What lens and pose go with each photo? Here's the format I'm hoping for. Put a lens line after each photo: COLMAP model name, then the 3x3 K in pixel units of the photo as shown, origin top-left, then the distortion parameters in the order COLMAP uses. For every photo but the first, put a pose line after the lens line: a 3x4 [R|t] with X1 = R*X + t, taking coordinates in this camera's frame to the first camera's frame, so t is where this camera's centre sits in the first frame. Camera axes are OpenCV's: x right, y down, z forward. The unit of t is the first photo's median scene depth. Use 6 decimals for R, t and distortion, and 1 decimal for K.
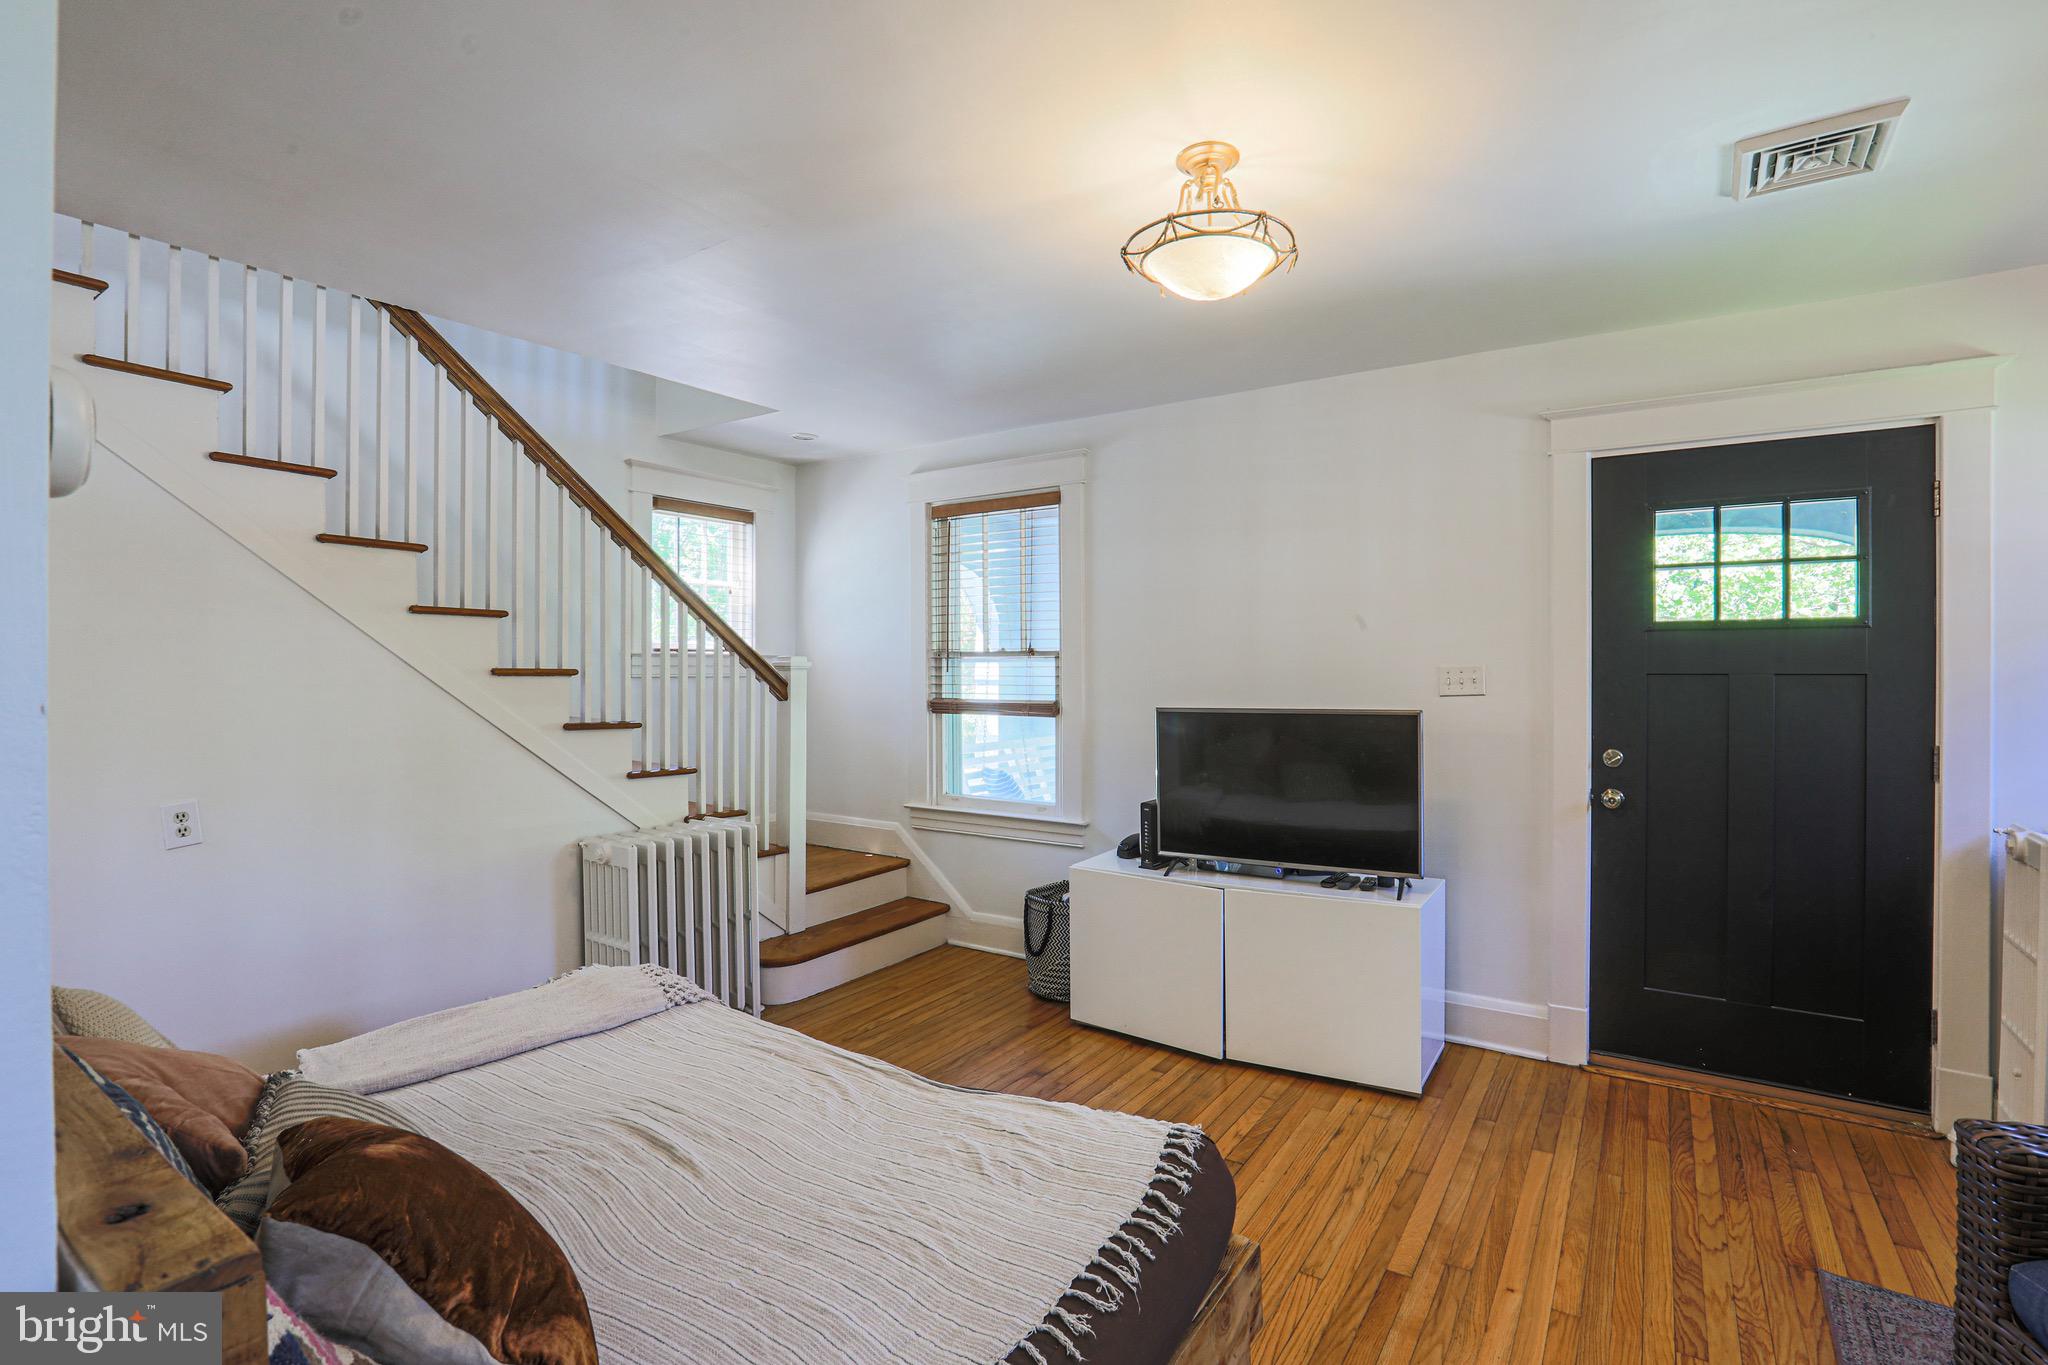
lens RADIAL K [[965.4, 0, 1024.9], [0, 965.4, 666.0], [0, 0, 1]] dist [-0.023296, -0.000183]
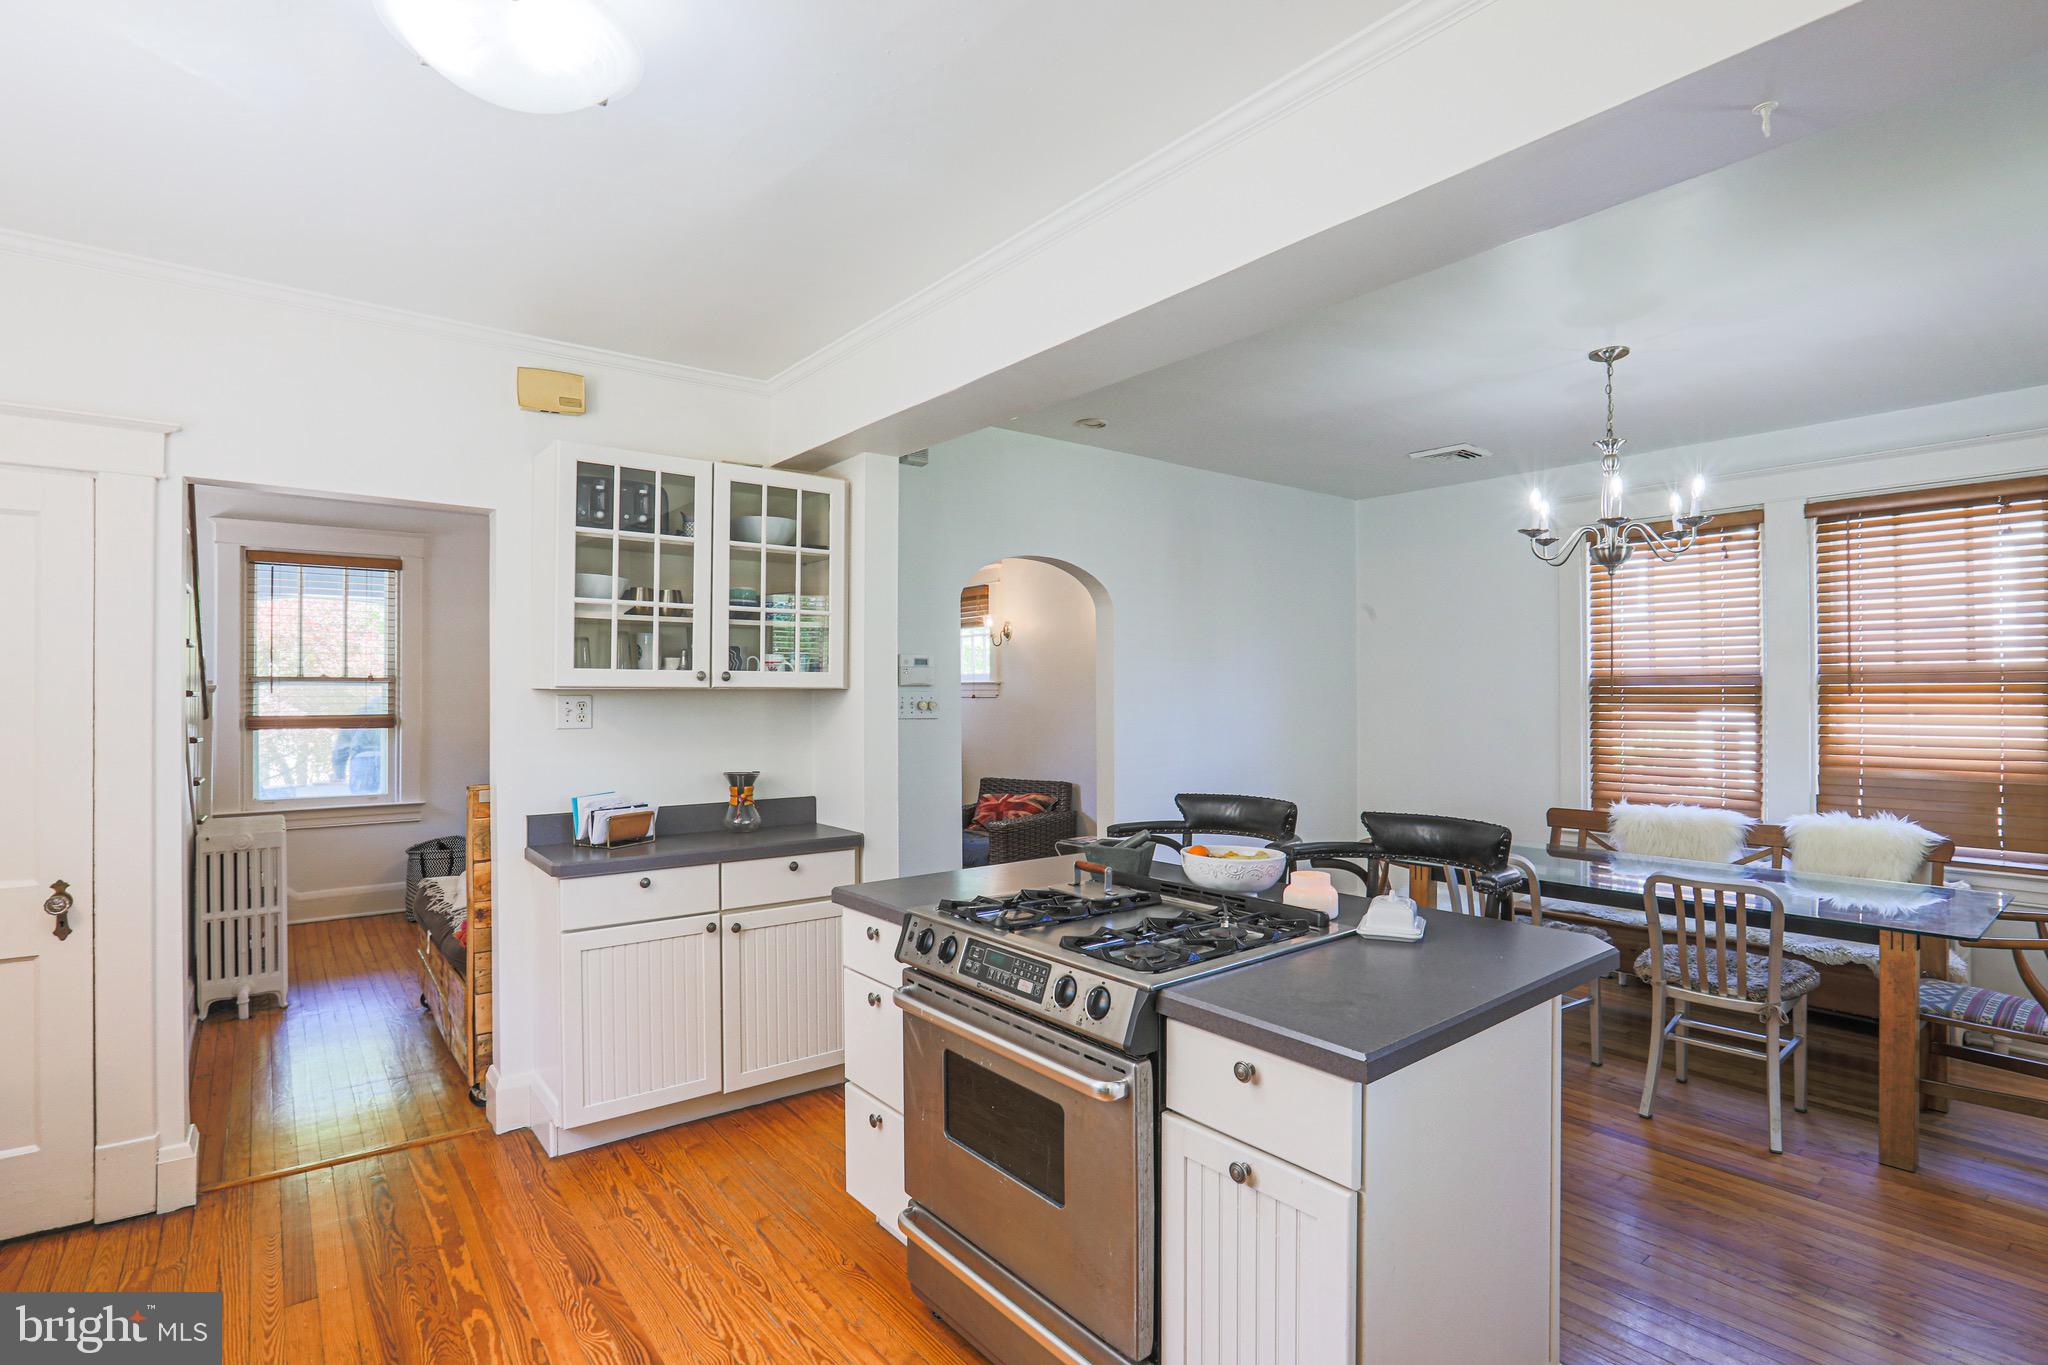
lens RADIAL K [[995.0, 0, 1026.9], [0, 995.0, 670.3], [0, 0, 1]] dist [-0.061609, 0.027998]
pose [[0.301243, 0.017168, 0.953393, -1.350257], [-0.000017, 0.999838, -0.017999, -0.001883], [-0.953547, 0.005405, 0.301195, -0.353391]]
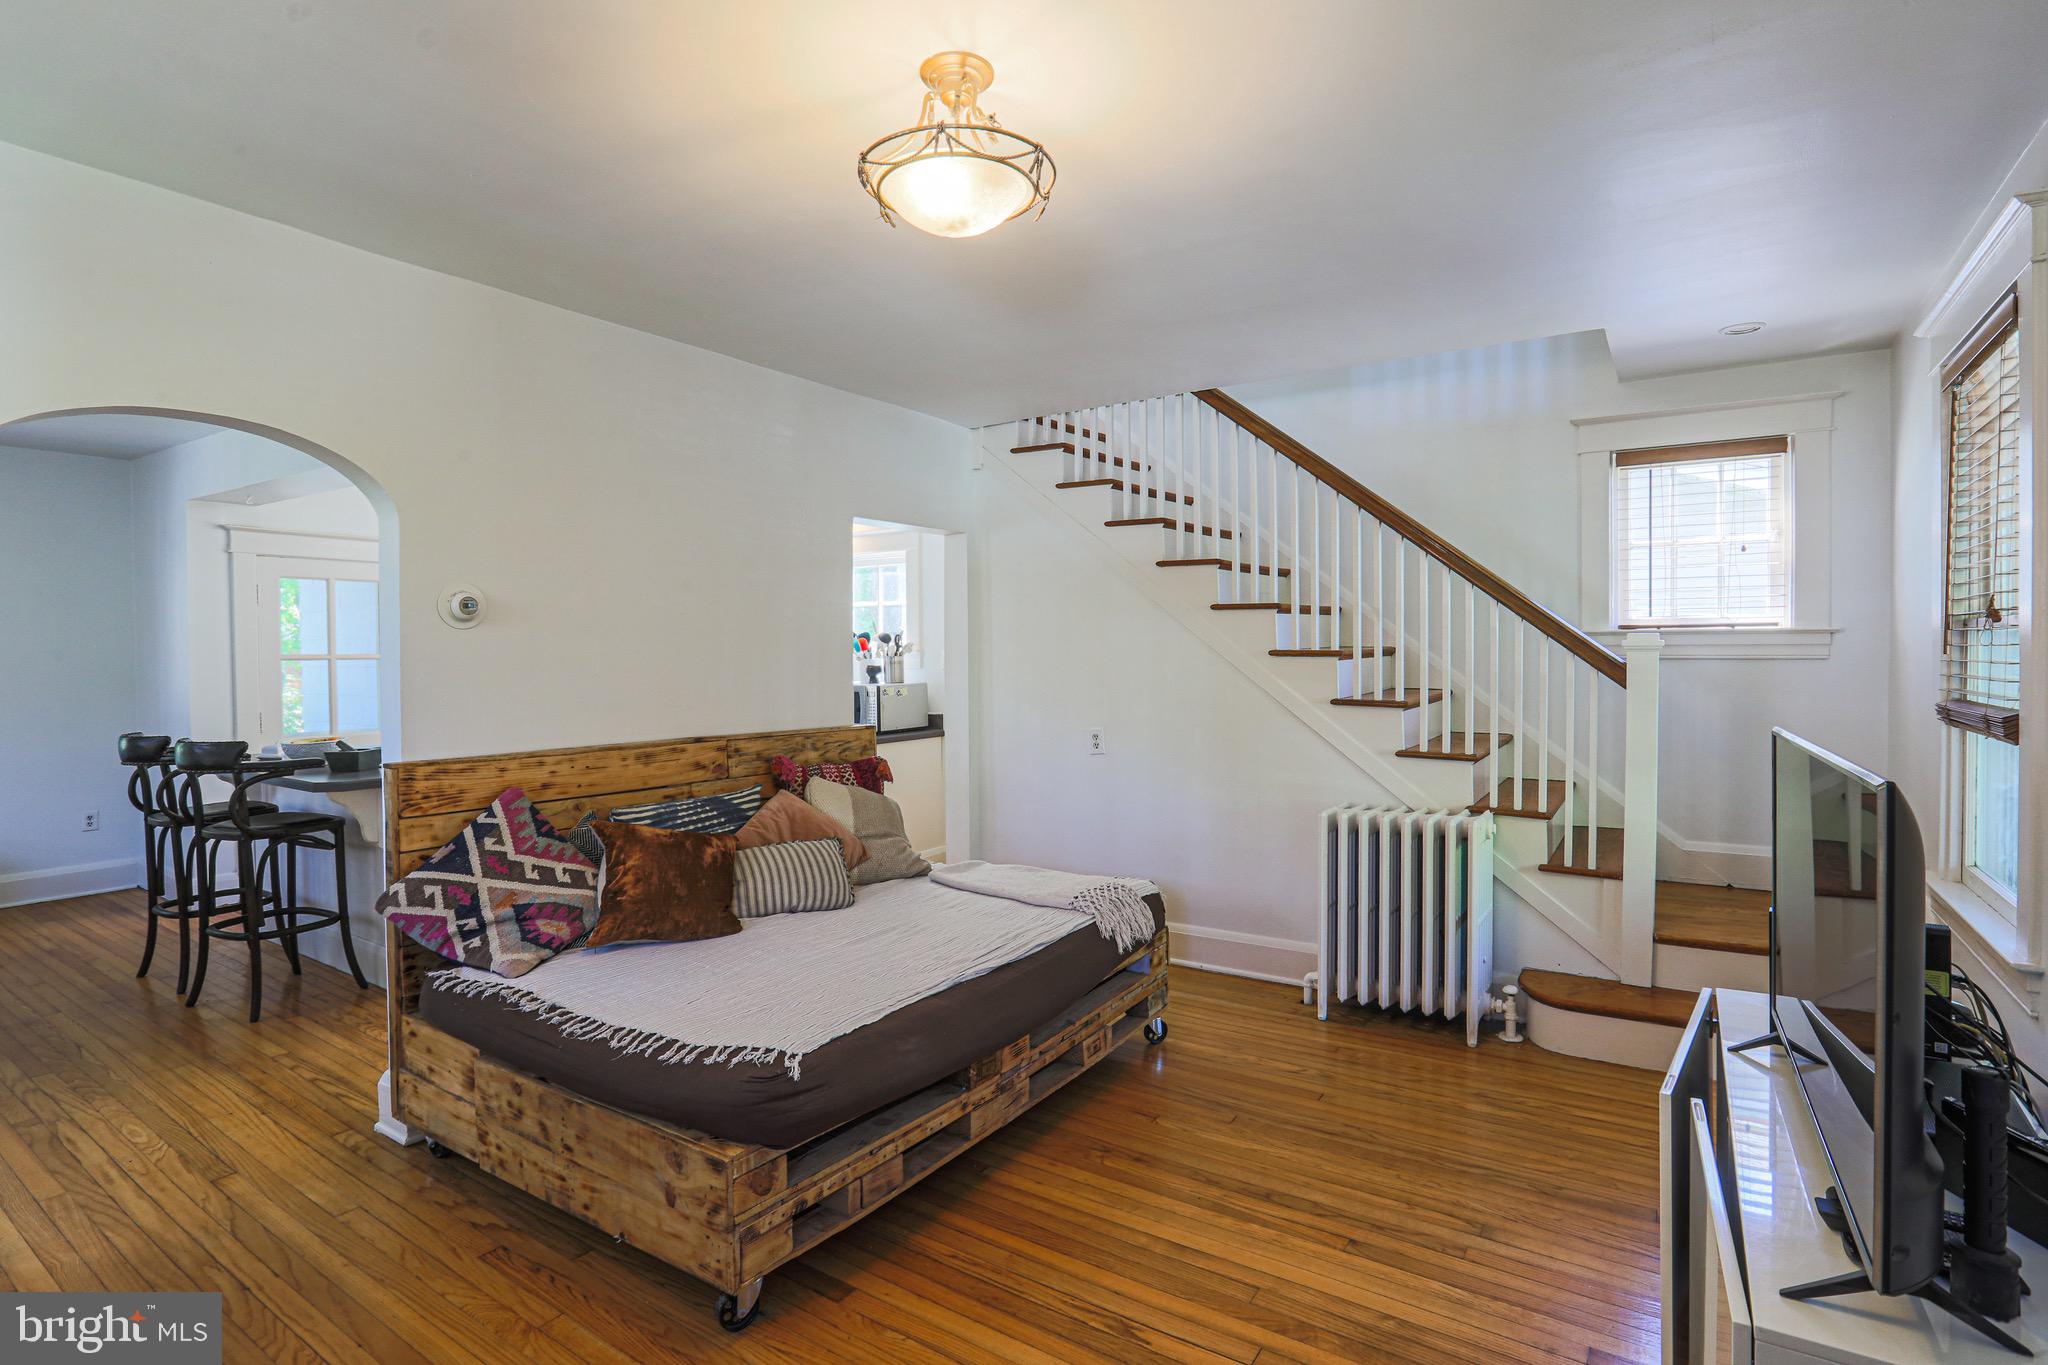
lens RADIAL K [[984.6, 0, 1069.7], [0, 984.6, 671.6], [0, 0, 1]] dist [-0.070559, 0.023819]
pose [[0.033679, 0.018477, -0.999262, 0.670313], [0.007159, 0.999799, 0.018728, 0.004849], [0.999407, -0.007785, 0.033540, 0.665907]]
